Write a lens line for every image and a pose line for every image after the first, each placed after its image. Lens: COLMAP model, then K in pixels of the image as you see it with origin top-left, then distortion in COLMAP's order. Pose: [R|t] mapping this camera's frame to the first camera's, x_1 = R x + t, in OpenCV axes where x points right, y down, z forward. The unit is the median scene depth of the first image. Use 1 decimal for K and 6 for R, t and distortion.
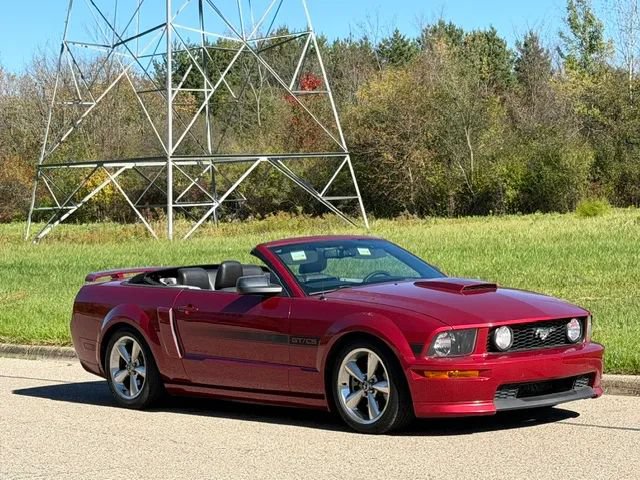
lens RADIAL K [[1650.1, 0, 313.3], [0, 1650.1, 240.7], [0, 0, 1]] dist [0.115726, 0.443559]
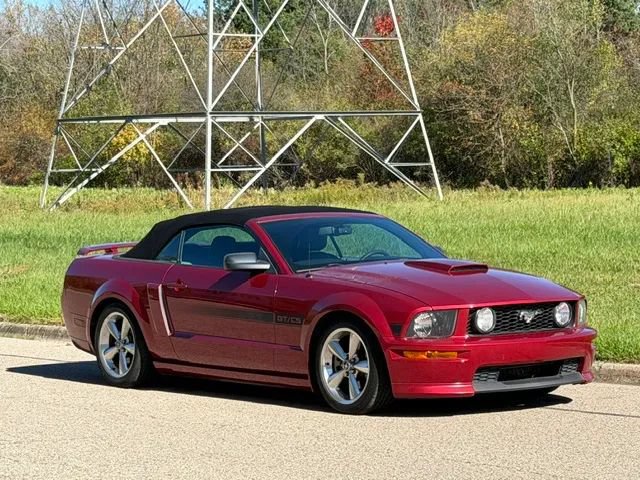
lens RADIAL K [[2066.6, 0, 321.1], [0, 2066.6, 240.3], [0, 0, 1]] dist [0.144405, 0.430791]
pose [[0.998806, 0.019791, -0.044654, 0.020781], [-0.019168, 0.999713, 0.014349, -0.001340], [0.044925, -0.013476, 0.998899, -0.070153]]
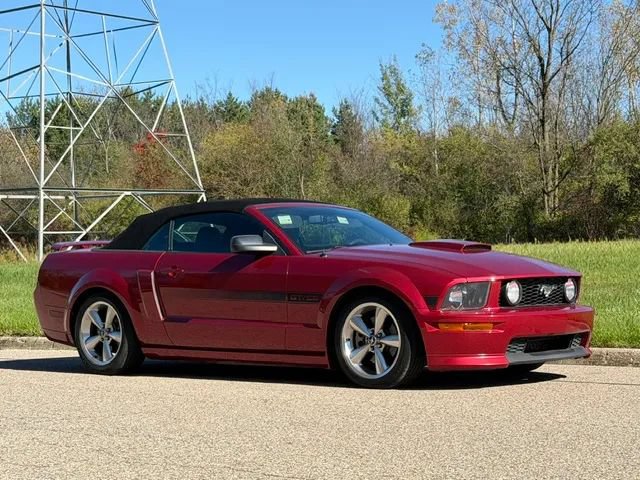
lens RADIAL K [[1429.5, 0, 321.6], [0, 1429.5, 240.9], [0, 0, 1]] dist [0.097294, 0.560525]
pose [[0.990152, 0.021890, 0.138272, -0.035472], [-0.016585, 0.999086, -0.039404, 0.018583], [-0.139008, 0.036723, 0.989610, 0.044366]]
